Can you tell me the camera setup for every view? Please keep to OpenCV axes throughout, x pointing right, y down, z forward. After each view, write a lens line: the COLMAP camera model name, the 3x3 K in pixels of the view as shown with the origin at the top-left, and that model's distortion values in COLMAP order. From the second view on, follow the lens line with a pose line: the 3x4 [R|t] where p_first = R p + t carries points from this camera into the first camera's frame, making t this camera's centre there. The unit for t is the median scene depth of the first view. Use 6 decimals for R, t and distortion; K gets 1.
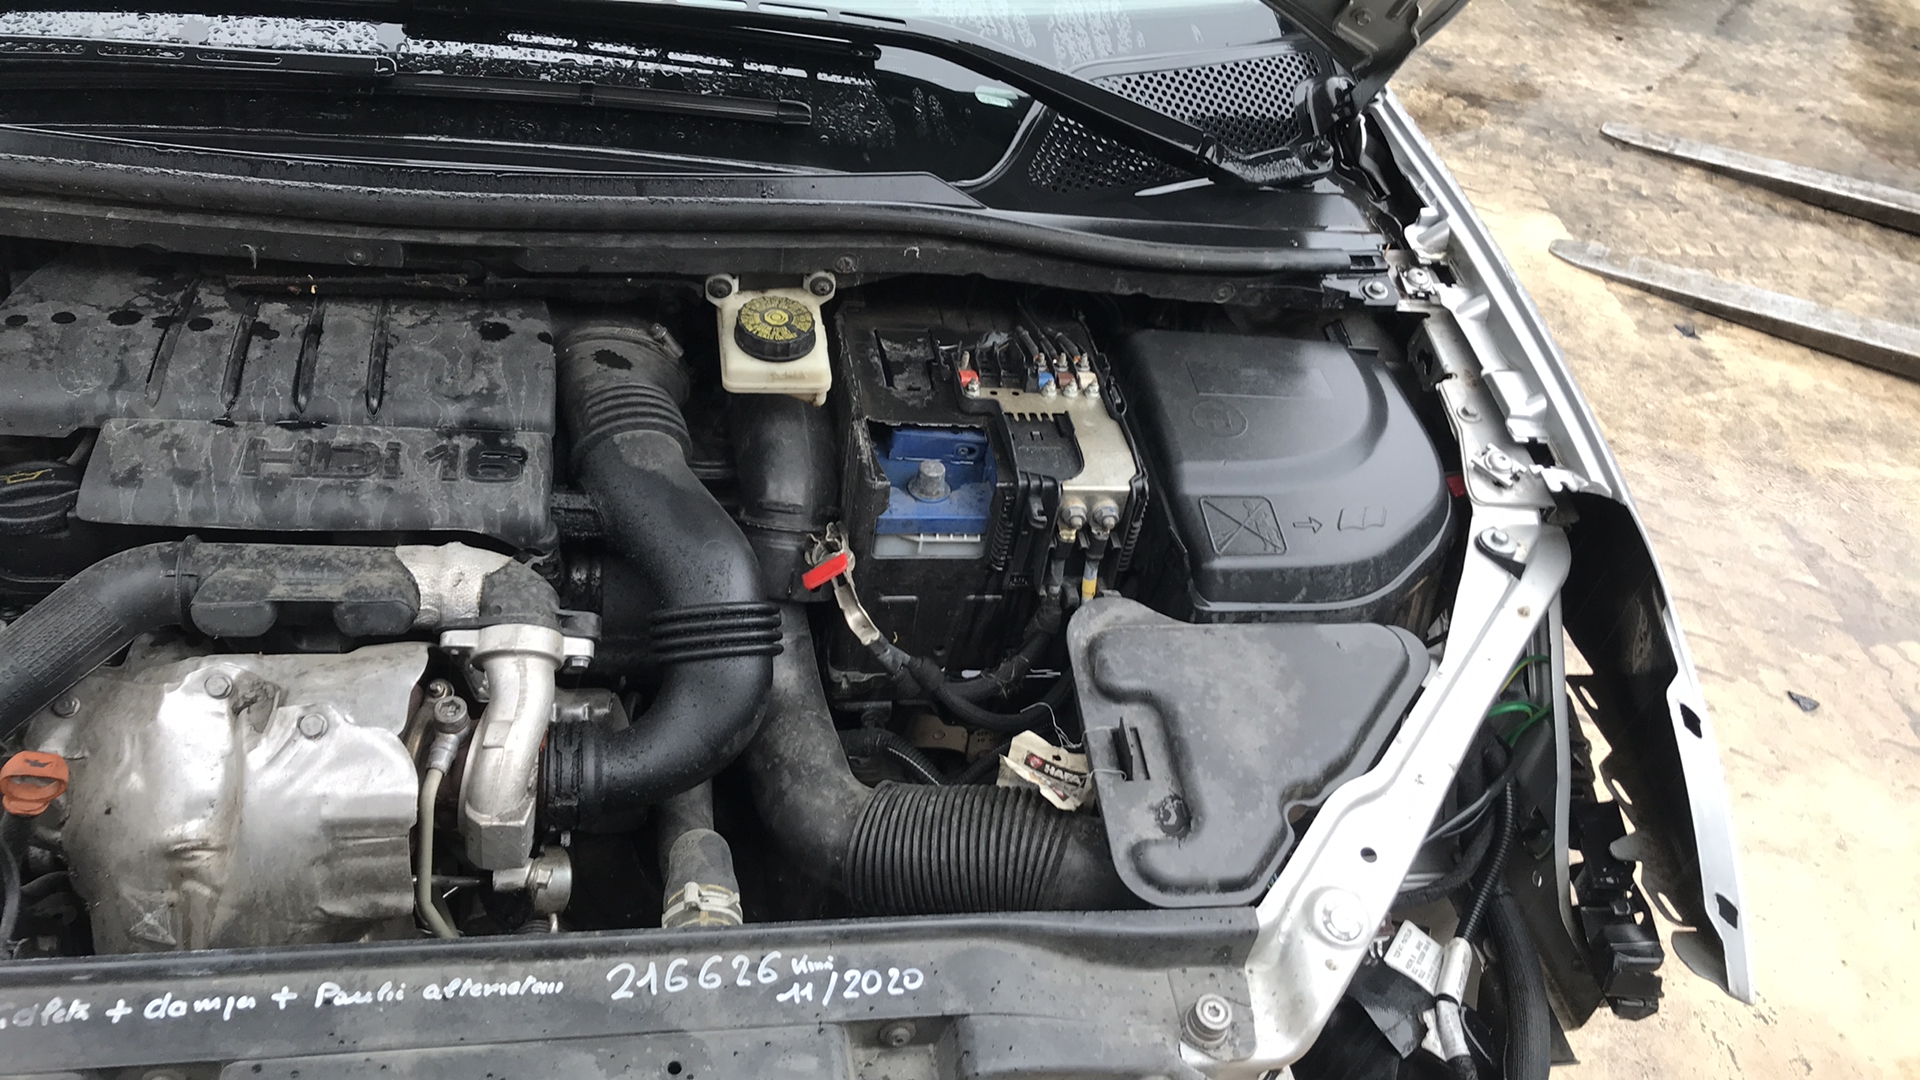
lens RADIAL K [[1554.6, 0, 960.0], [0, 1554.6, 540.0], [0, 0, 1]] dist [0.021625, -0.007618]
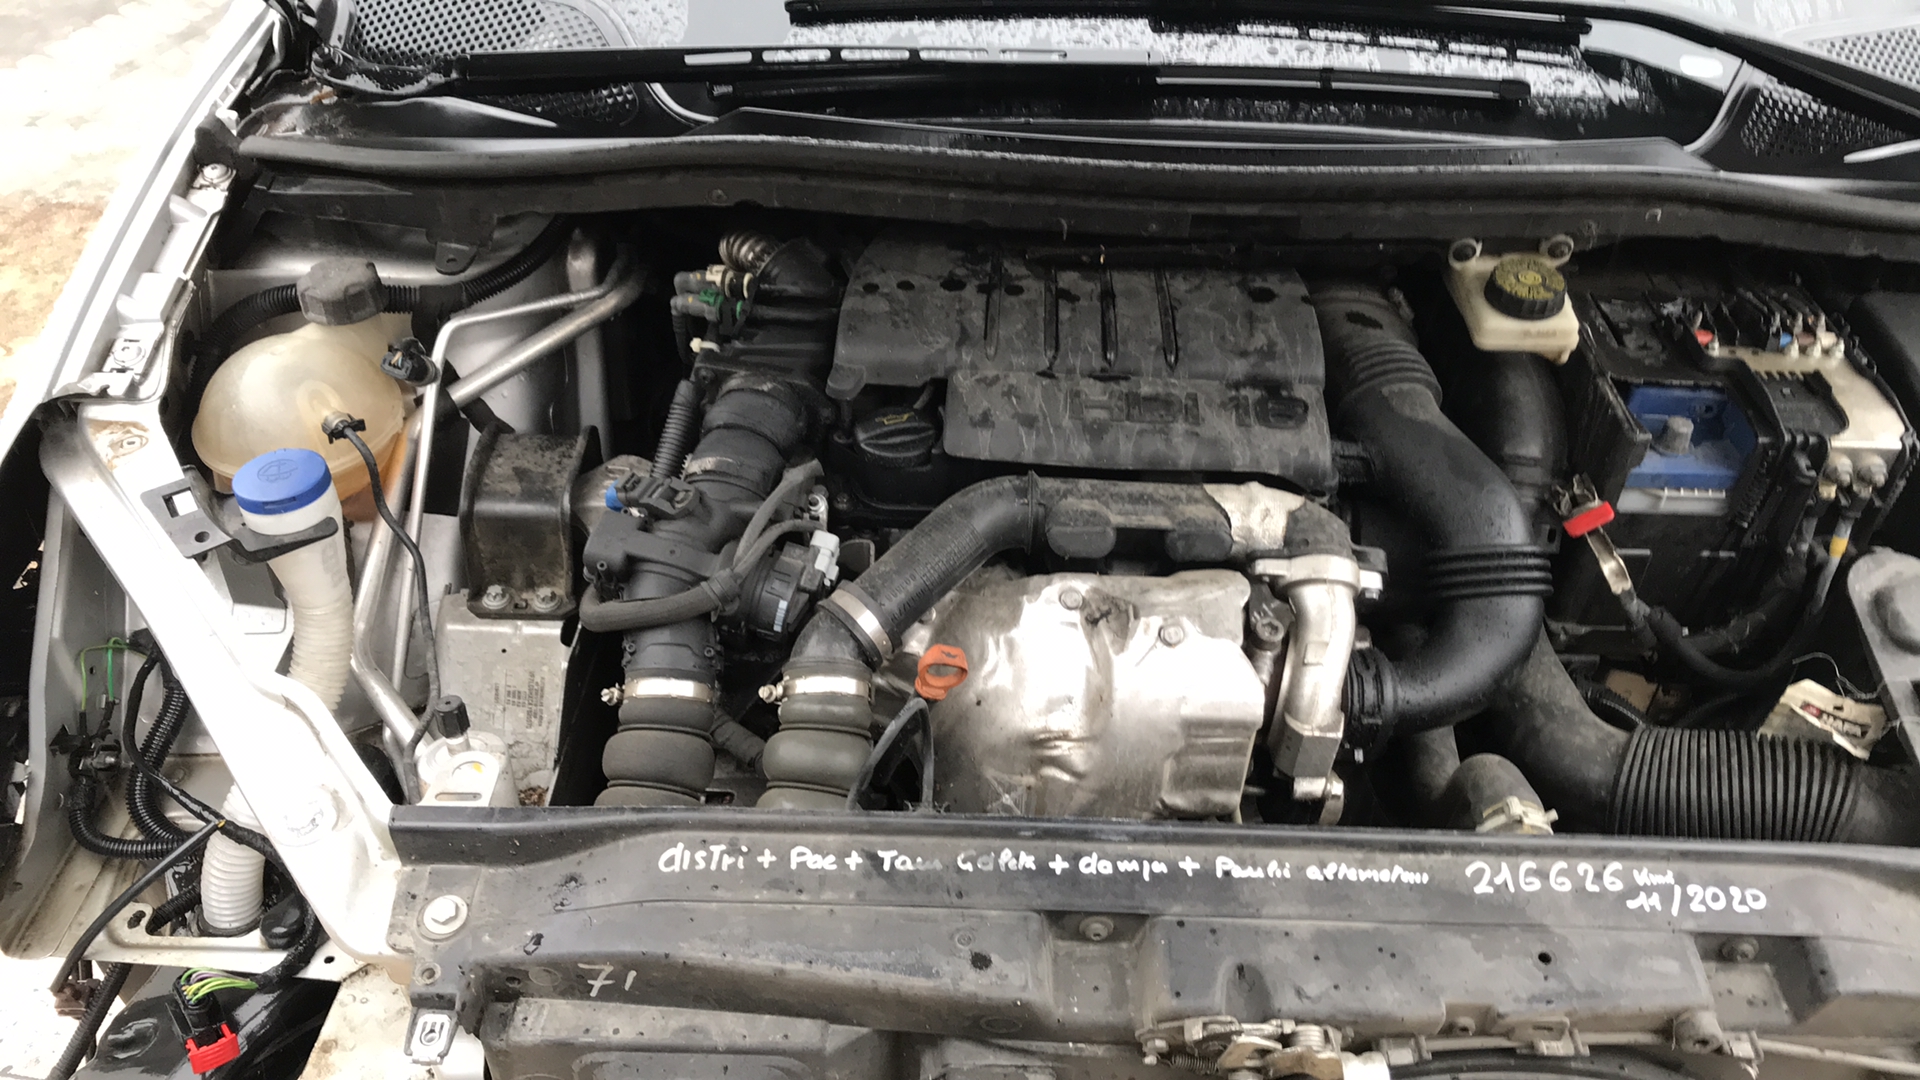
lens RADIAL K [[1576.6, 0, 971.7], [0, 1576.6, 531.6], [0, 0, 1]] dist [0.022288, -0.015738]
pose [[0.976359, 0.023071, -0.214920, -0.271085], [-0.025256, 0.999653, -0.007425, 0.048141], [0.214674, 0.012677, 0.976603, -0.129541]]
